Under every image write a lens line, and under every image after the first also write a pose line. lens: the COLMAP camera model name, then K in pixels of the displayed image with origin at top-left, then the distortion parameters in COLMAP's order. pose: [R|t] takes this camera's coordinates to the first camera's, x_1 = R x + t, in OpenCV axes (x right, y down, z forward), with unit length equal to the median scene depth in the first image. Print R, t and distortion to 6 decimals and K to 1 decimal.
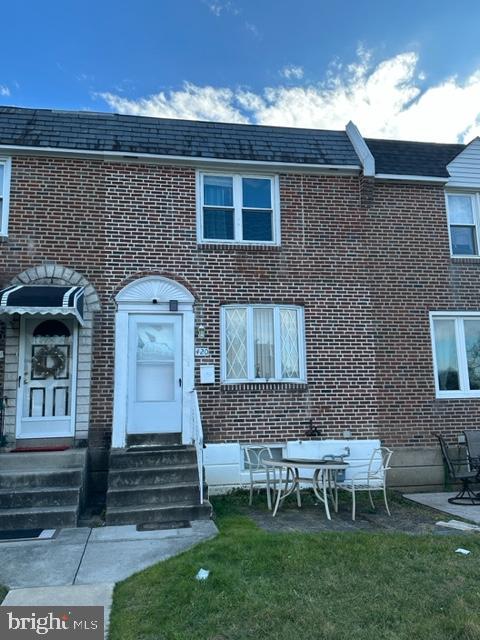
lens RADIAL K [[544.5, 0, 242.1], [0, 544.5, 322.1], [0, 0, 1]] dist [0.048813, -0.070764]
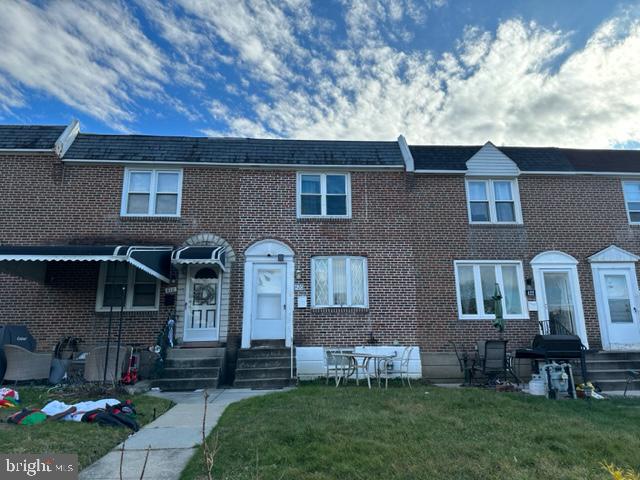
lens RADIAL K [[455.4, 0, 320.8], [0, 455.4, 237.6], [0, 0, 1]] dist [0.052999, 0.001014]
pose [[0.994659, -0.015898, -0.101987, 0.120201], [0.007762, 0.996791, -0.079677, 0.016667], [0.102926, 0.078460, 0.991590, -0.289854]]
